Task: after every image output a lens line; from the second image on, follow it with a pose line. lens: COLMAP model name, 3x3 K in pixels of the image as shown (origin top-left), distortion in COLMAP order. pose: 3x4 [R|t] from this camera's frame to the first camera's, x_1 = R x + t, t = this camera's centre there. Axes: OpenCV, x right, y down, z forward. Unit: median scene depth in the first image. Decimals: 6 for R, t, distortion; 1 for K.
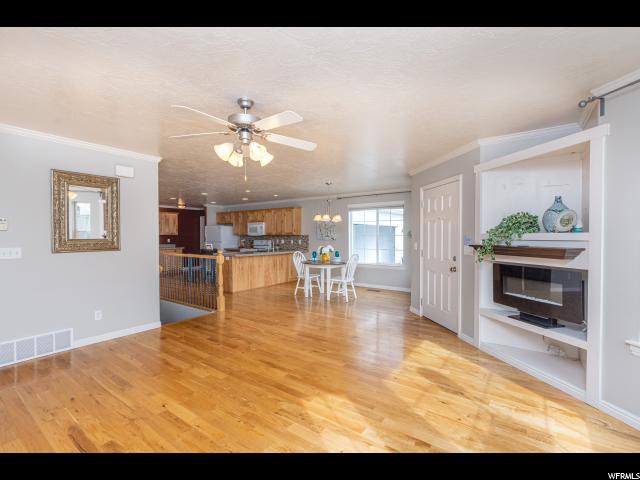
lens RADIAL K [[292.1, 0, 320.0], [0, 292.1, 240.0], [0, 0, 1]] dist [0.010423, 0.000103]
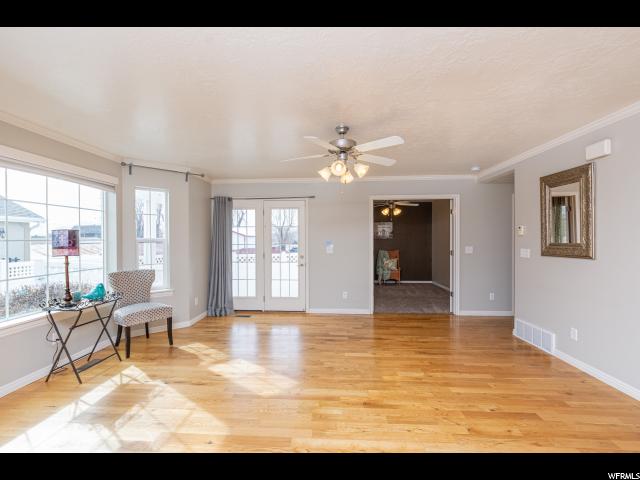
lens RADIAL K [[280.3, 0, 320.0], [0, 280.3, 240.0], [0, 0, 1]] dist [-0.002152, -0.000269]
pose [[-0.837559, 0.003271, -0.546337, 0.125737], [-0.005626, 0.999877, 0.014612, -0.008215], [0.546318, 0.015313, -0.837438, 0.533093]]
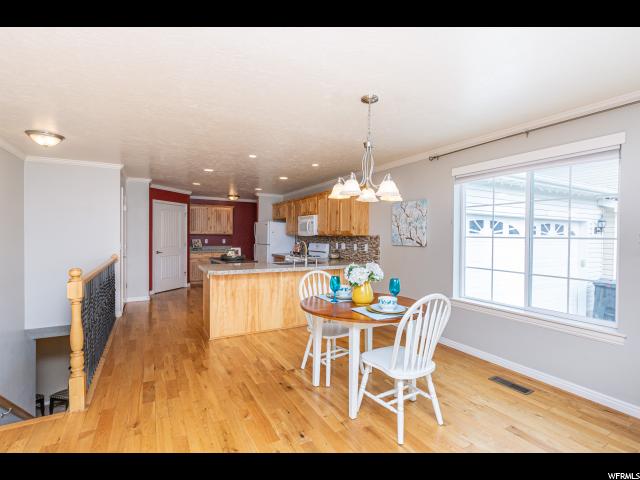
lens RADIAL K [[308.6, 0, 320.0], [0, 308.6, 240.0], [0, 0, 1]] dist [0.002765, 0.000052]
pose [[0.905339, 0.014742, -0.424433, 0.101559], [-0.015344, 0.999880, 0.002000, -0.009145], [0.424412, 0.004702, 0.905457, 0.438497]]
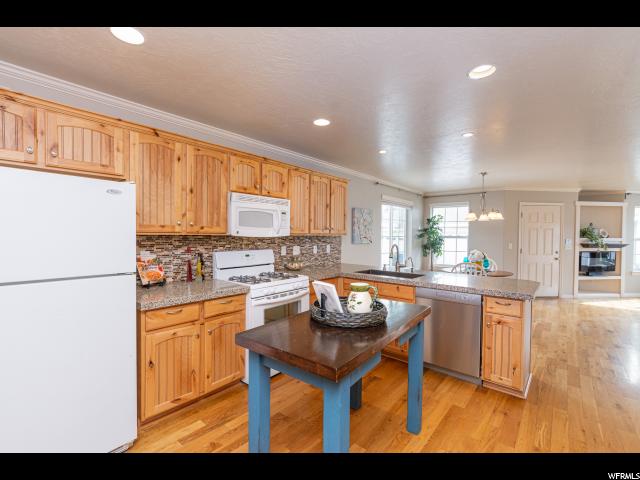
lens RADIAL K [[292.1, 0, 320.0], [0, 292.1, 240.0], [0, 0, 1]] dist [0.010423, 0.000103]
pose [[0.070803, -0.018103, 0.997326, -0.583146], [0.005122, 0.999829, 0.017785, -0.019119], [-0.997477, 0.003849, 0.070884, 0.994711]]
